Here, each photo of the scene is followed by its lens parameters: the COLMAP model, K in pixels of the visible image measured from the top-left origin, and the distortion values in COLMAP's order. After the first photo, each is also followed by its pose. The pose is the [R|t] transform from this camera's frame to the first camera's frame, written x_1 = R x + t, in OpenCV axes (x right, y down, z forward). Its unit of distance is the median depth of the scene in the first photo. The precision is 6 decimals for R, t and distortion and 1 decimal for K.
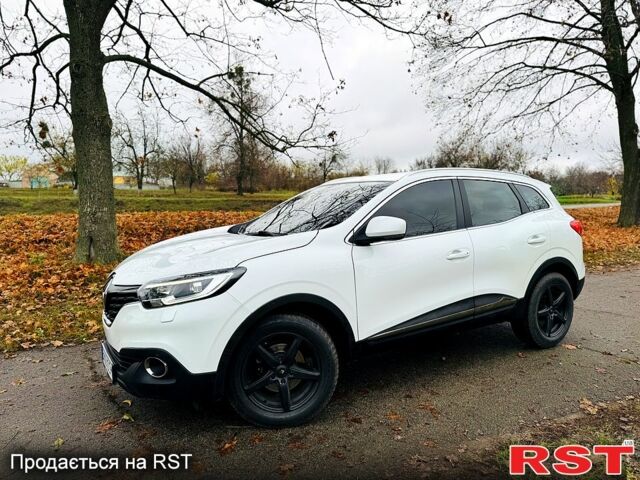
lens RADIAL K [[446.4, 0, 323.6], [0, 446.4, 253.6], [0, 0, 1]] dist [0.120959, -0.169309]
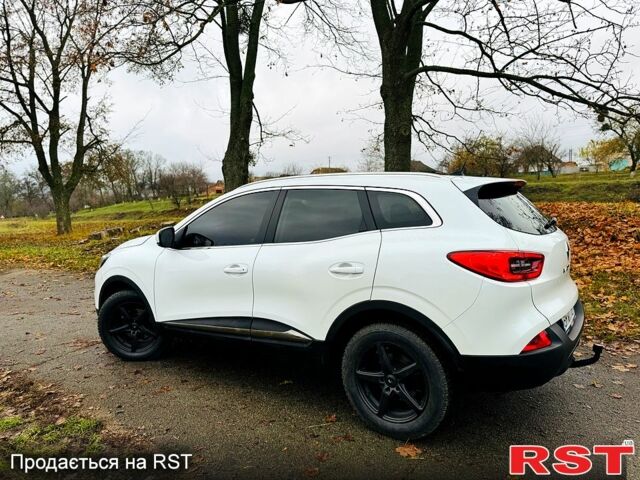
lens RADIAL K [[461.0, 0, 320.0], [0, 461.0, 240.0], [0, 0, 1]] dist [0.124301, -0.202163]
pose [[0.393630, 0.079680, -0.915809, 0.979549], [-0.073777, 0.995761, 0.054926, -0.099320], [0.916304, 0.045945, 0.397840, 0.579317]]
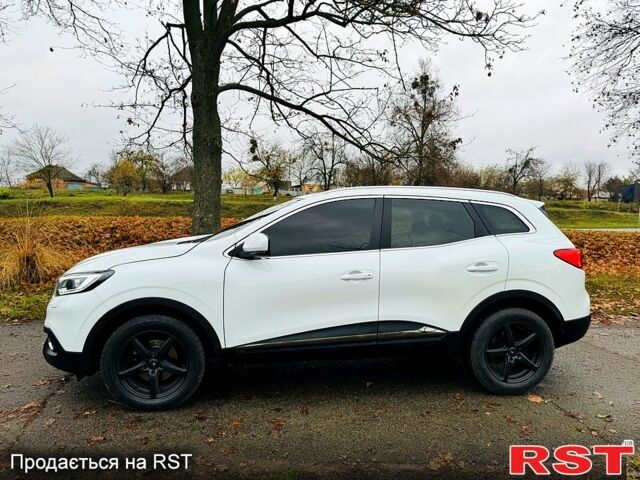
lens RADIAL K [[446.4, 0, 323.6], [0, 446.4, 253.6], [0, 0, 1]] dist [0.120959, -0.169309]
pose [[0.912939, 0.064518, -0.402963, 0.468459], [-0.071044, 0.997472, -0.001249, -0.029811], [0.401864, 0.029768, 0.915215, 0.067180]]
